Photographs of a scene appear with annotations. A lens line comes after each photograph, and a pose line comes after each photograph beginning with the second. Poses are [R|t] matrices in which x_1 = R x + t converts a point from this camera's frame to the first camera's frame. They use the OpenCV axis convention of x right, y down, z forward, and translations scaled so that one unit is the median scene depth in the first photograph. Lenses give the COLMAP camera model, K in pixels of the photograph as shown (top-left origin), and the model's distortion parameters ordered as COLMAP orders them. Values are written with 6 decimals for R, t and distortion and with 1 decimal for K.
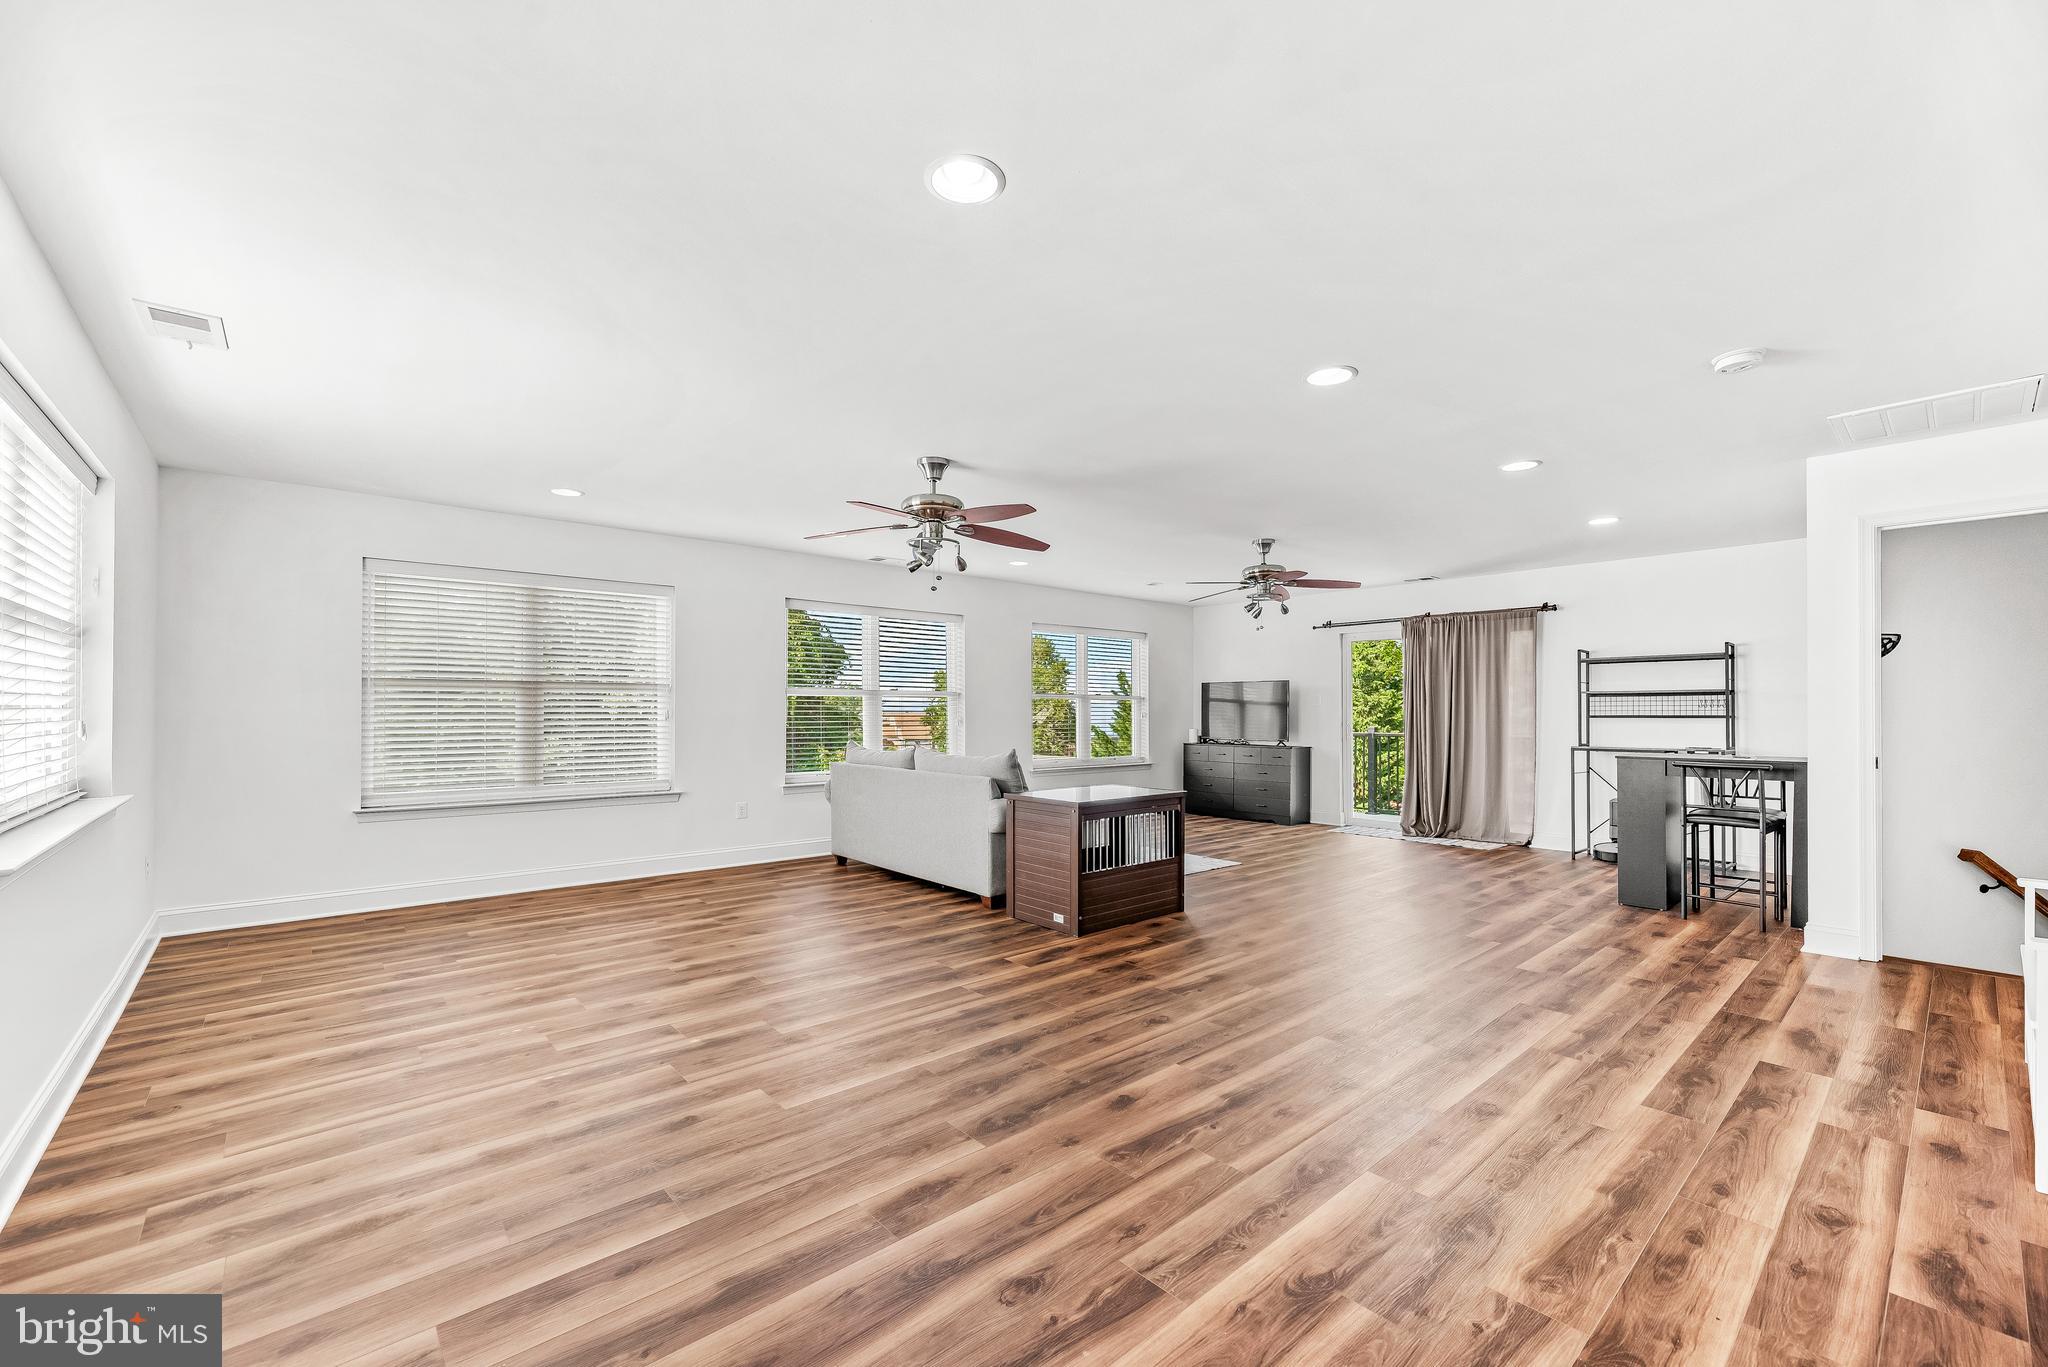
lens RADIAL K [[822.1, 0, 1012.2], [0, 822.1, 686.4], [0, 0, 1]] dist [-0.001609, -0.000339]
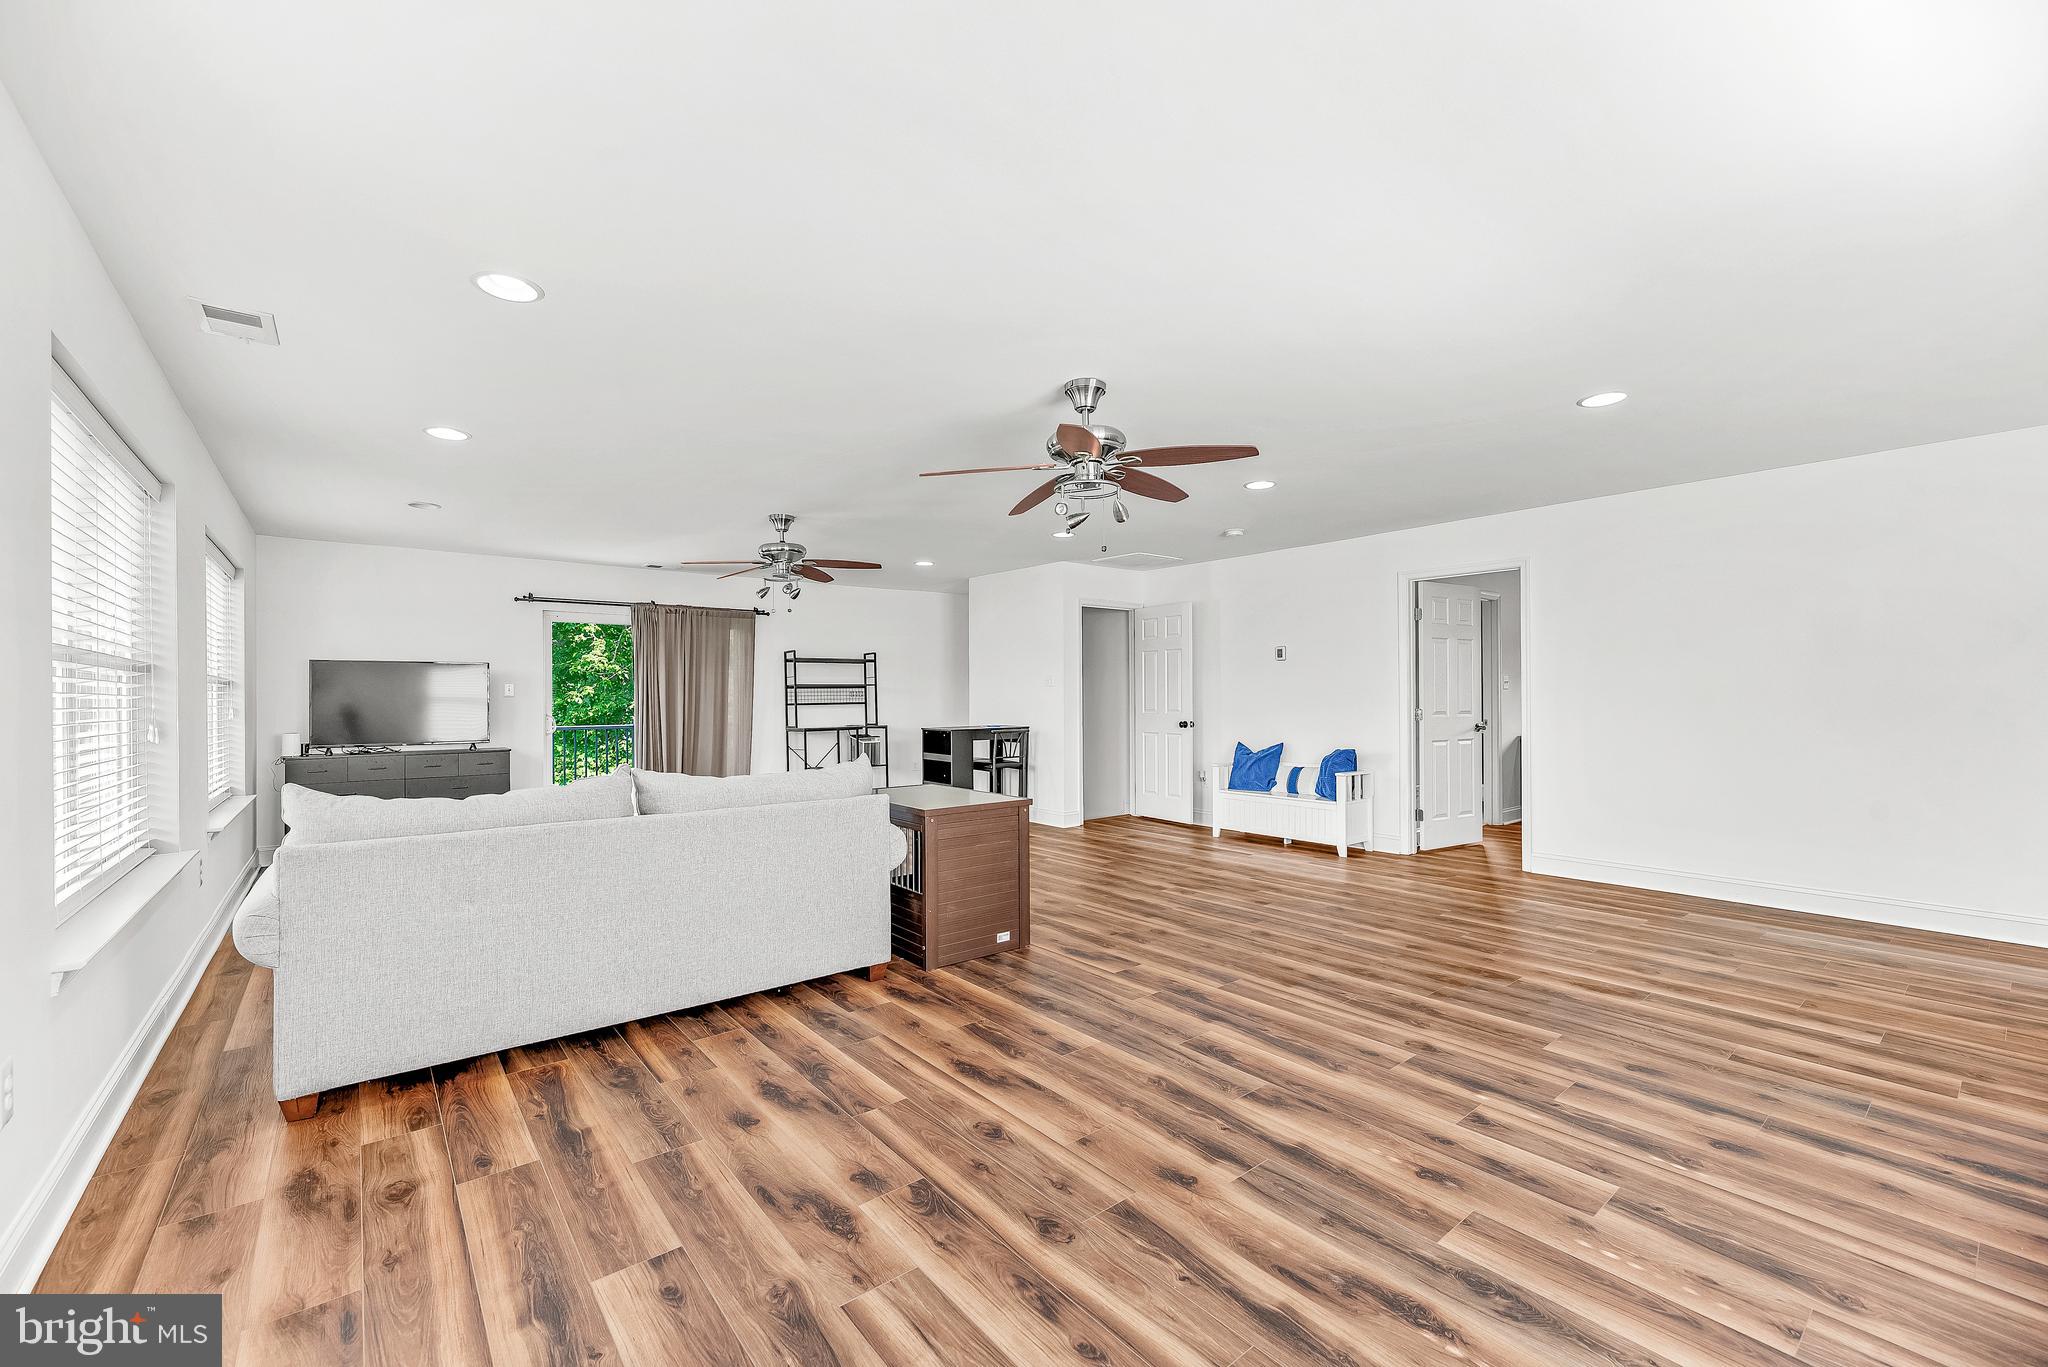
lens RADIAL K [[822.1, 0, 1012.2], [0, 822.1, 686.4], [0, 0, 1]] dist [-0.001609, -0.000339]
pose [[0.046898, 0.010873, 0.998840, -0.961140], [-0.020163, 0.999747, -0.009936, 0.028225], [-0.998696, -0.019673, 0.047106, 1.121158]]
